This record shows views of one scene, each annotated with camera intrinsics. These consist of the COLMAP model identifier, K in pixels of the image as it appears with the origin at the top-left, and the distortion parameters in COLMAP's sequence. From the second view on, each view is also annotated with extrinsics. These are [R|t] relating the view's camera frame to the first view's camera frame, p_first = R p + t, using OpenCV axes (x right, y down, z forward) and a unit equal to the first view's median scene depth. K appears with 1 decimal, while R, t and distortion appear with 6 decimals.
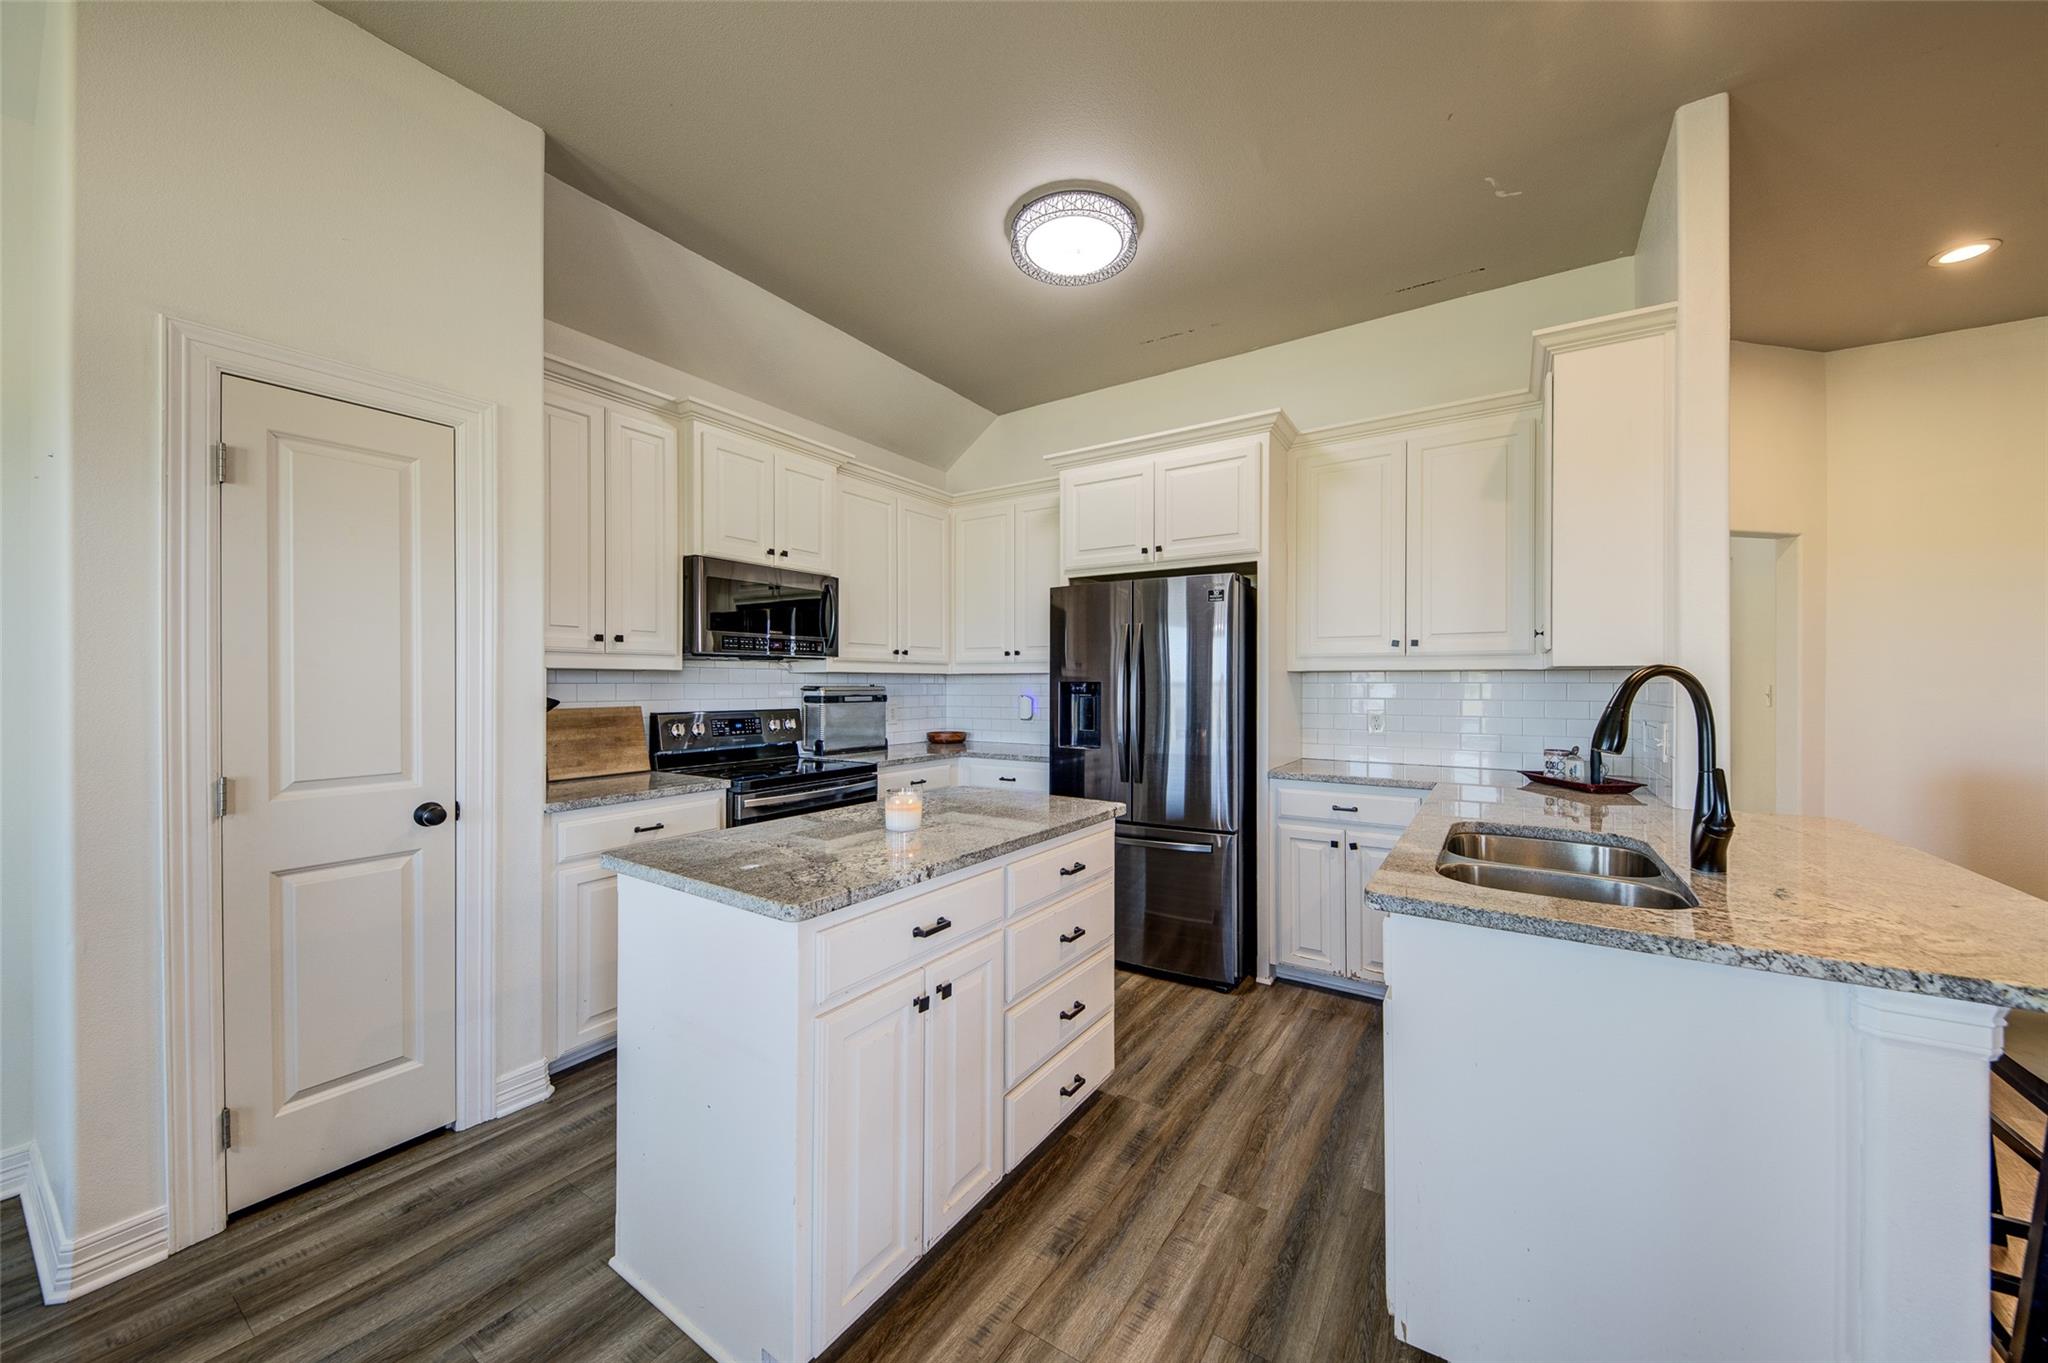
lens RADIAL K [[722.6, 0, 1016.0], [0, 722.6, 681.7], [0, 0, 1]] dist [0.021905, -0.010370]
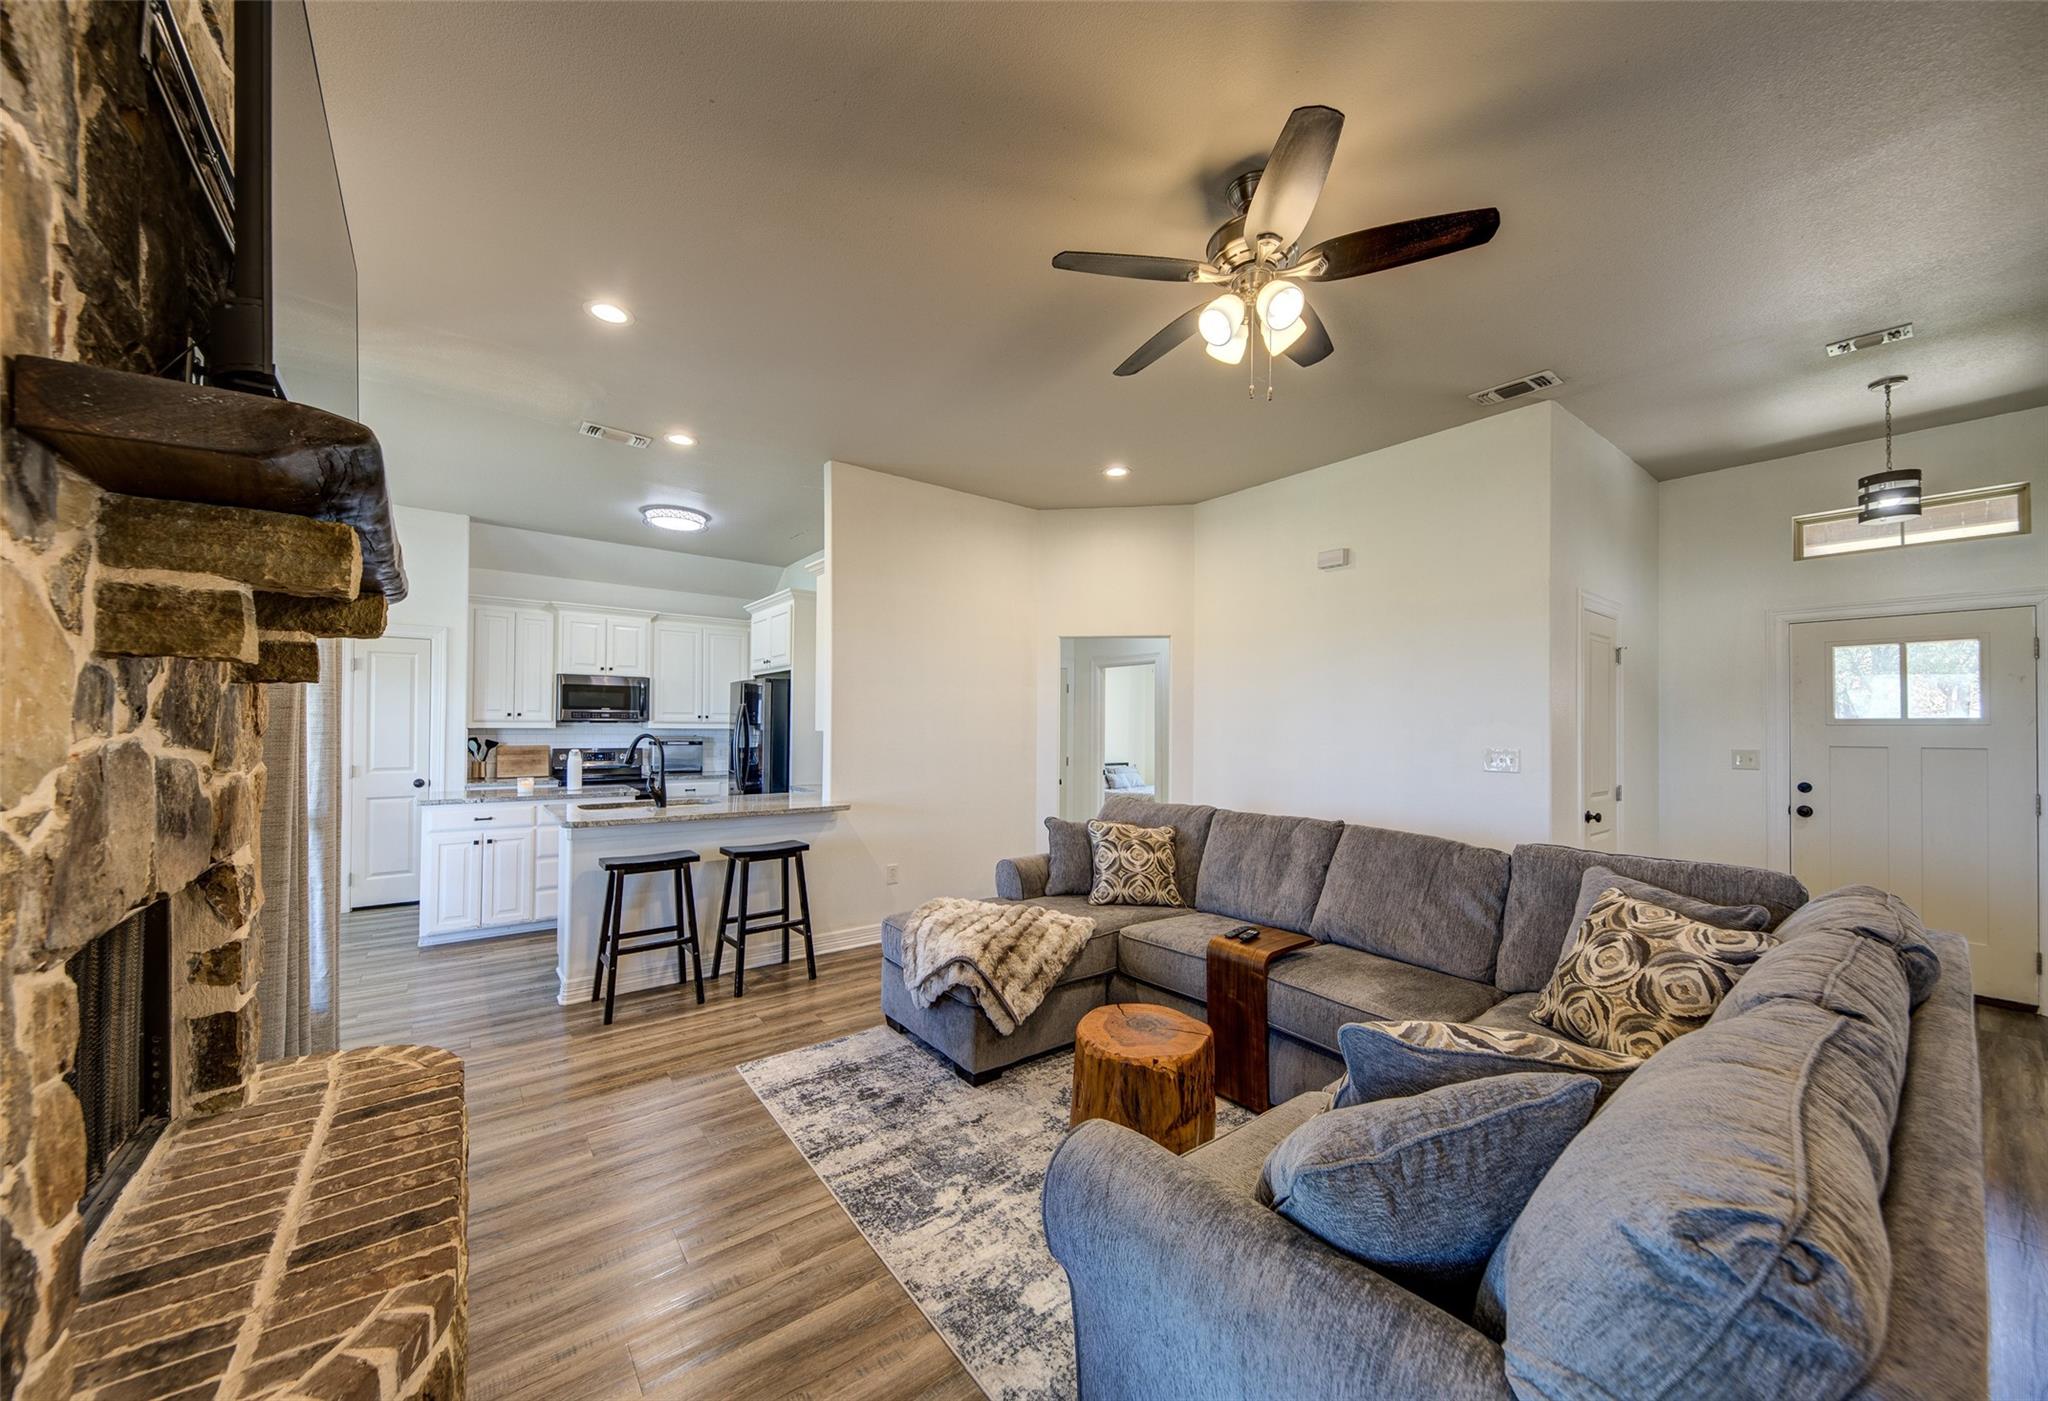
lens RADIAL K [[734.3, 0, 951.5], [0, 734.3, 712.1], [0, 0, 1]] dist [-0.000674, -0.000031]
pose [[0.931512, -0.002929, -0.363699, 1.428542], [-0.005145, 0.999761, -0.021228, -0.024261], [0.363674, 0.021646, 0.931275, -0.579137]]
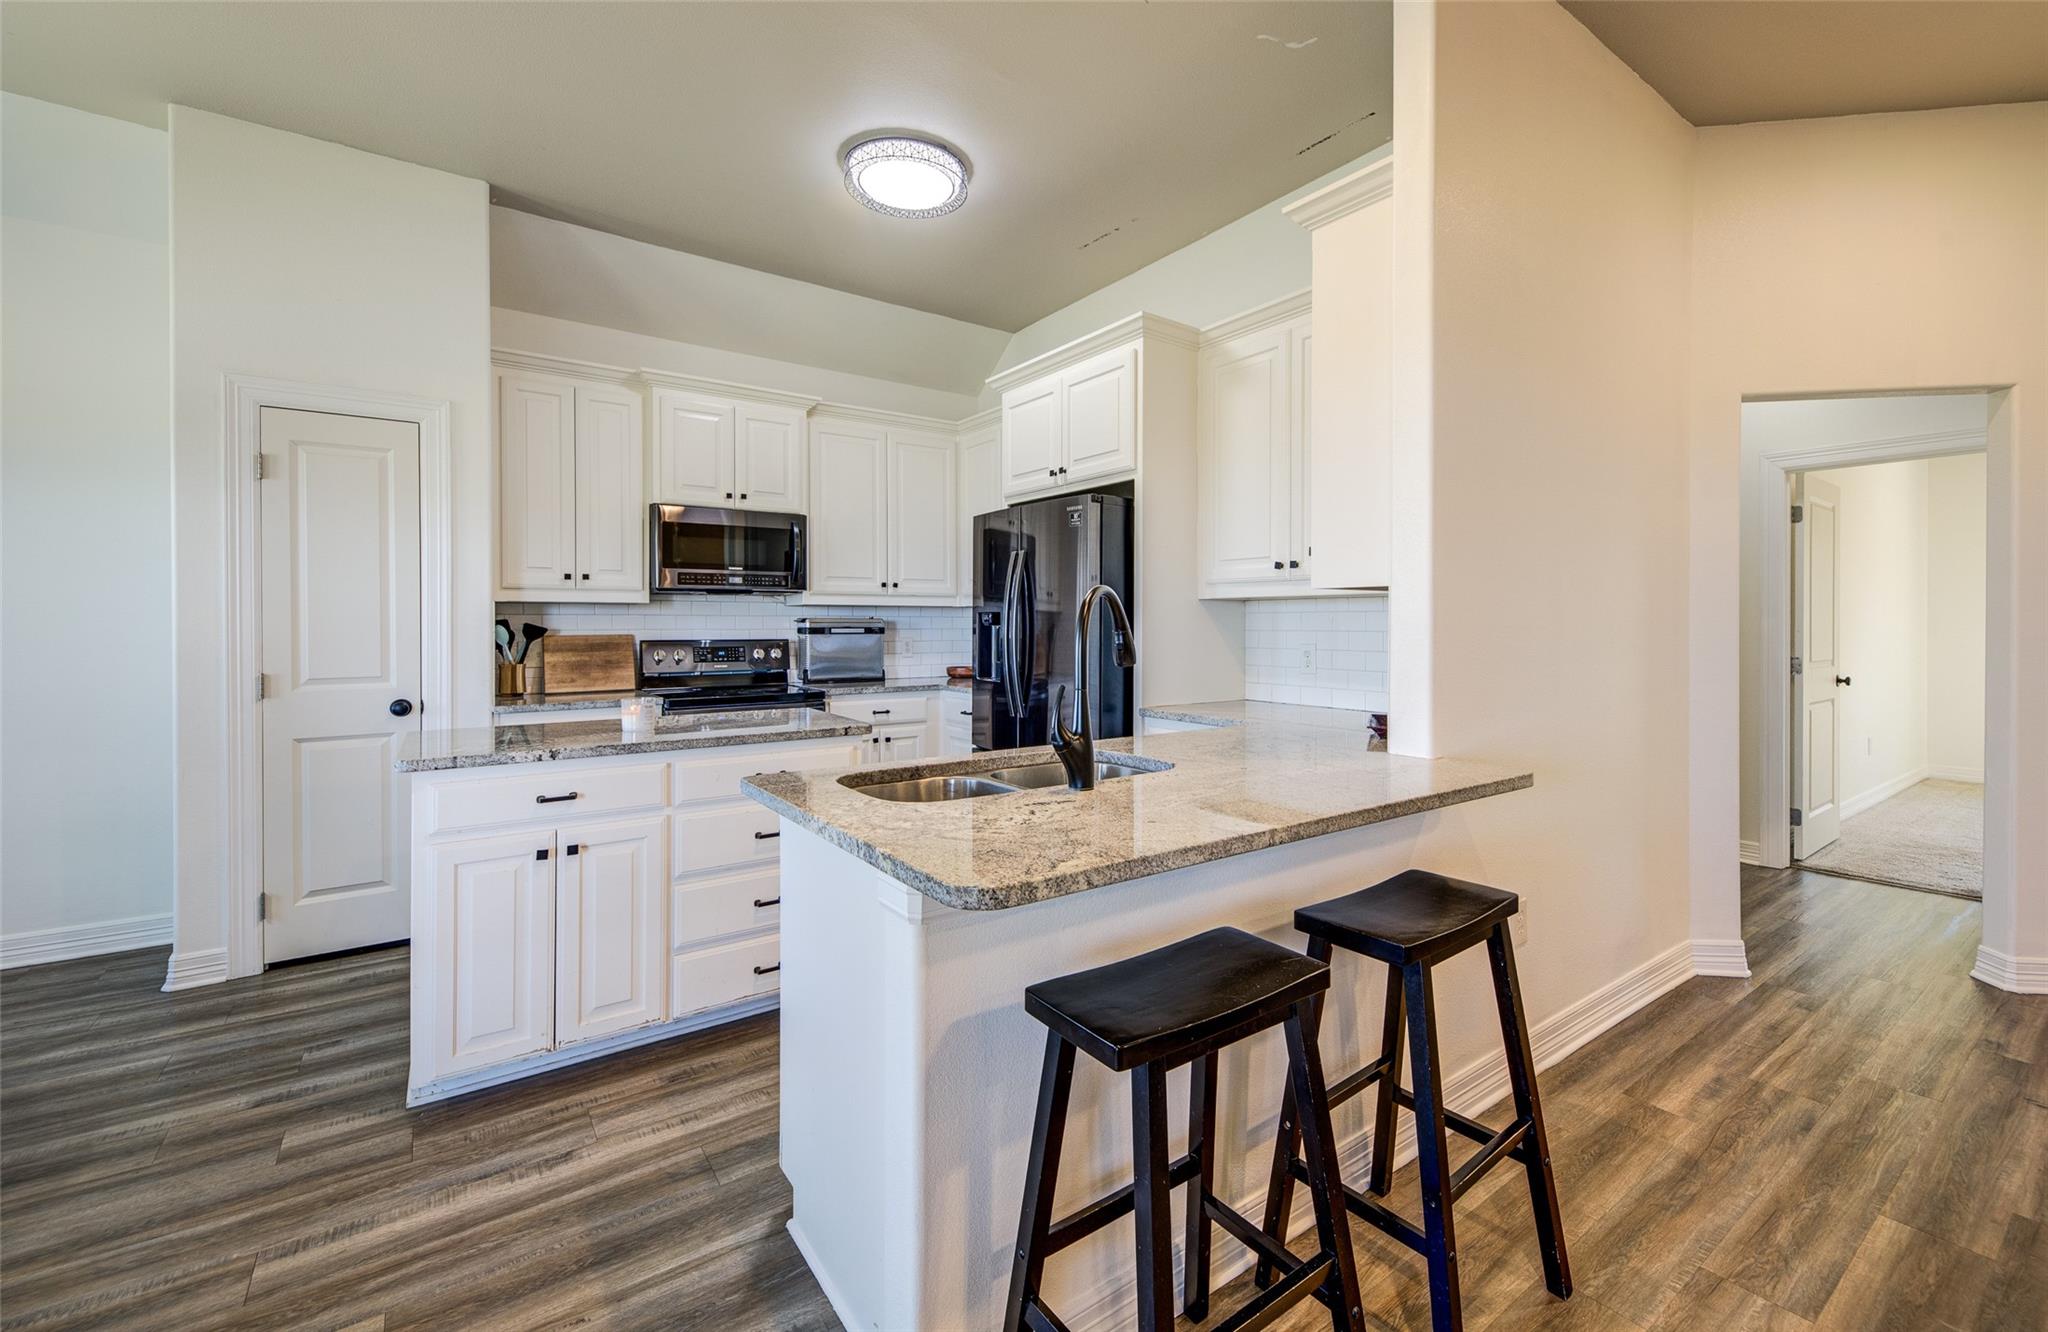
lens RADIAL K [[852.0, 0, 1025.3], [0, 852.0, 625.8], [0, 0, 1]] dist [0.014812, -0.000046]
pose [[0.933316, 0.001718, -0.359052, 0.613909], [0.000408, 0.999983, 0.005844, 0.012867], [0.359056, -0.005601, 0.933299, -0.059202]]
